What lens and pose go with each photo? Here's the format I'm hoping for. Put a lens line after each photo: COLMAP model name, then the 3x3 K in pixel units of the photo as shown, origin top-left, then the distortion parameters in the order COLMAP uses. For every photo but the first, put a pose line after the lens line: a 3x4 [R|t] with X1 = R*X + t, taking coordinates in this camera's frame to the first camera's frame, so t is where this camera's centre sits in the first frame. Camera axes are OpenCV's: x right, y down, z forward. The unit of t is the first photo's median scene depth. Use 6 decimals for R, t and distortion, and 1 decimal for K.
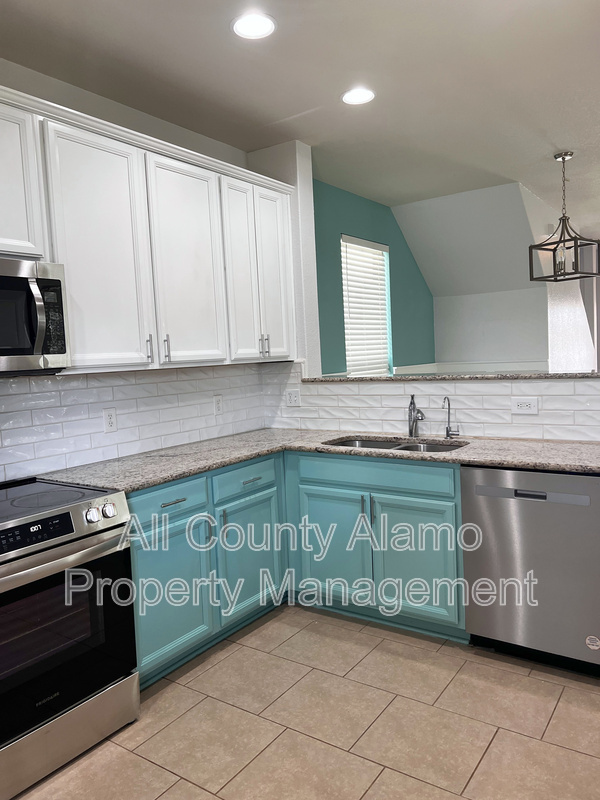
lens RADIAL K [[601.9, 0, 286.6], [0, 601.9, 392.1], [0, 0, 1]] dist [0.040017, -0.045928]
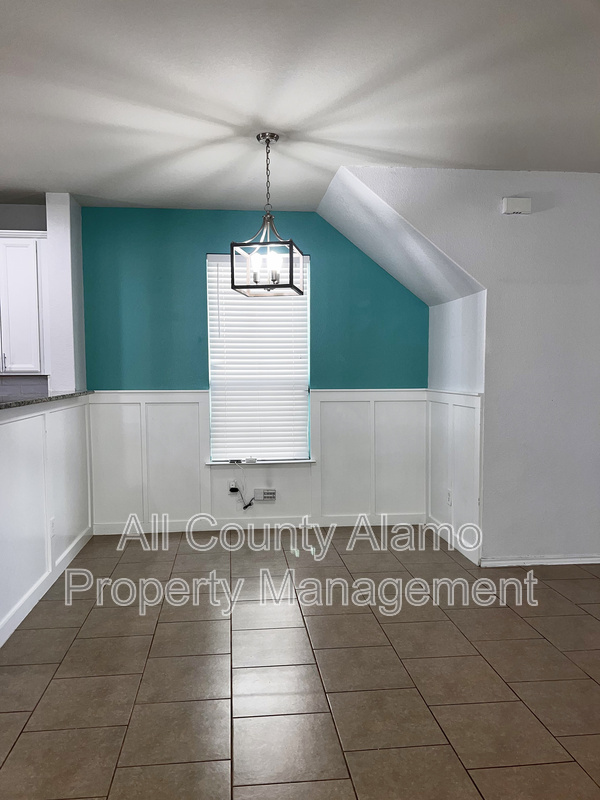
lens RADIAL K [[601.9, 0, 291.9], [0, 601.9, 400.3], [0, 0, 1]] dist [0.040017, -0.045928]
pose [[0.655129, 0.089596, -0.750186, 1.509295], [-0.075980, 0.995723, 0.052569, -0.125760], [0.751687, 0.022560, 0.659134, 0.690505]]
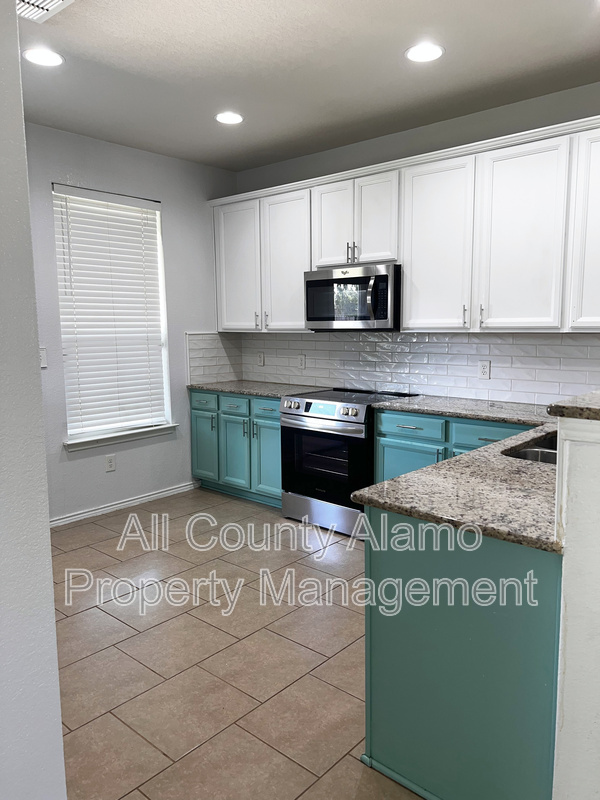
lens RADIAL K [[601.9, 0, 300.4], [0, 601.9, 396.7], [0, 0, 1]] dist [0.040017, -0.045928]
pose [[-0.112672, 0.171256, -0.978763, 0.980613], [-0.047256, 0.982997, 0.177437, -0.102934], [0.992508, 0.066245, -0.102663, 0.714658]]
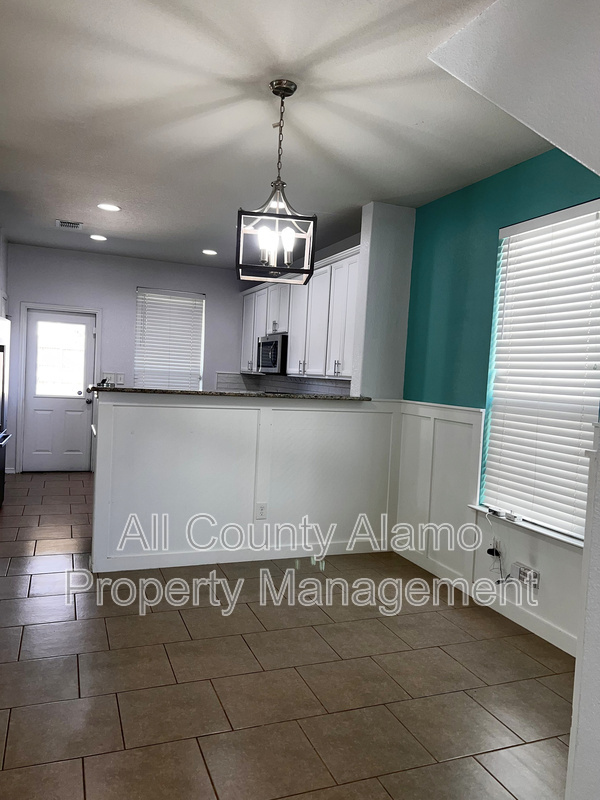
lens RADIAL K [[601.9, 0, 307.2], [0, 601.9, 380.8], [0, 0, 1]] dist [0.040017, -0.045928]
pose [[-0.550111, 0.031520, -0.834497, 1.359050], [-0.075825, 0.993274, 0.087502, -0.186912], [0.831642, 0.111411, -0.544021, 1.935206]]
